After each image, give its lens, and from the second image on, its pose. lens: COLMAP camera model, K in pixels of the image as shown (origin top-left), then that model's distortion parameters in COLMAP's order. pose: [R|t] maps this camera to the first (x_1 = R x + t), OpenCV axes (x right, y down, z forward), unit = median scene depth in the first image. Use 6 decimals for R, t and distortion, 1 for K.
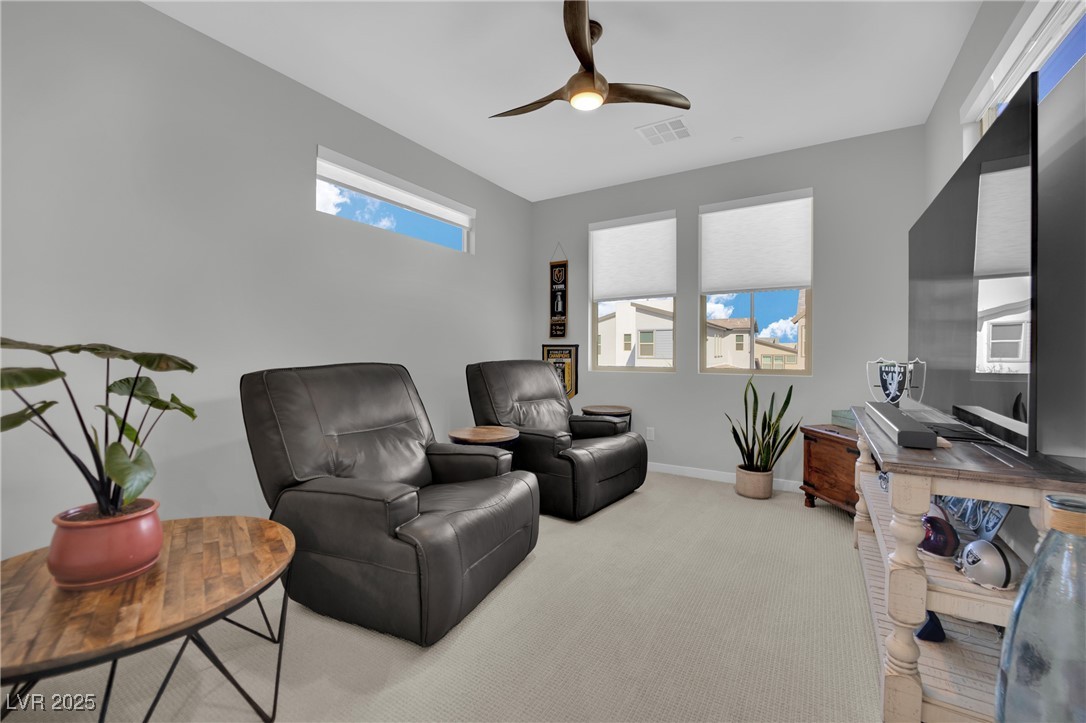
lens RADIAL K [[450.8, 0, 549.1], [0, 450.8, 362.7], [0, 0, 1]] dist [-0.011119, -0.000175]
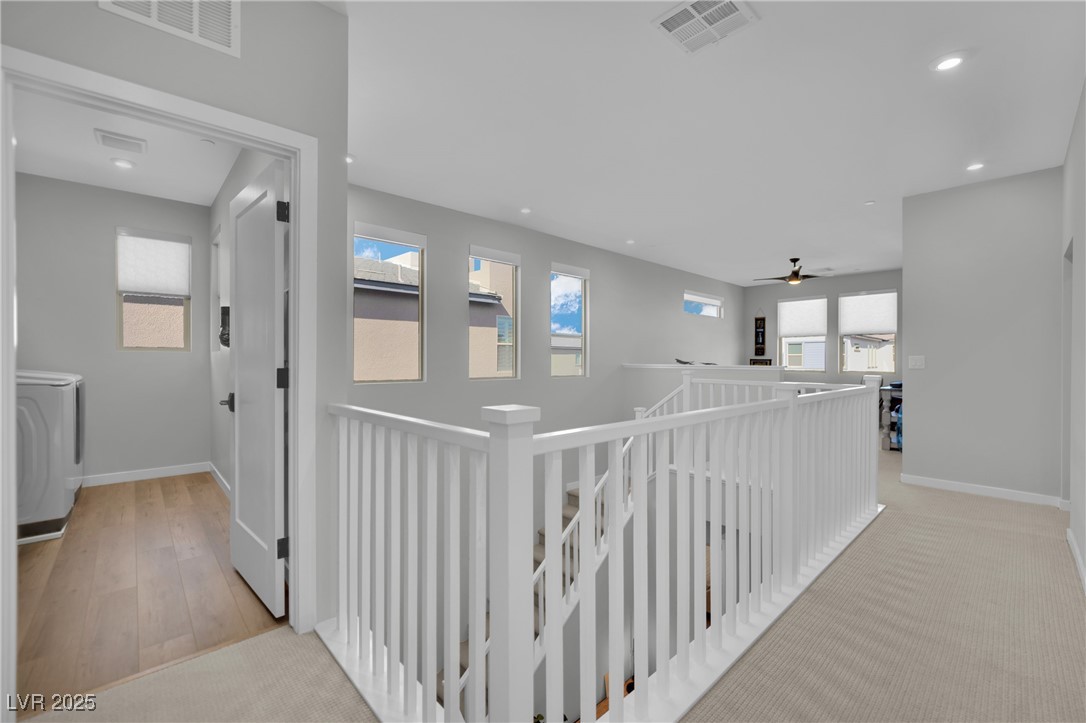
lens RADIAL K [[450.8, 0, 549.1], [0, 450.8, 362.7], [0, 0, 1]] dist [-0.011119, -0.000175]
pose [[0.962919, -0.000467, -0.269789, -0.342178], [-0.006570, 0.999661, -0.025180, 0.031921], [0.269709, 0.026019, 0.962590, -1.163644]]
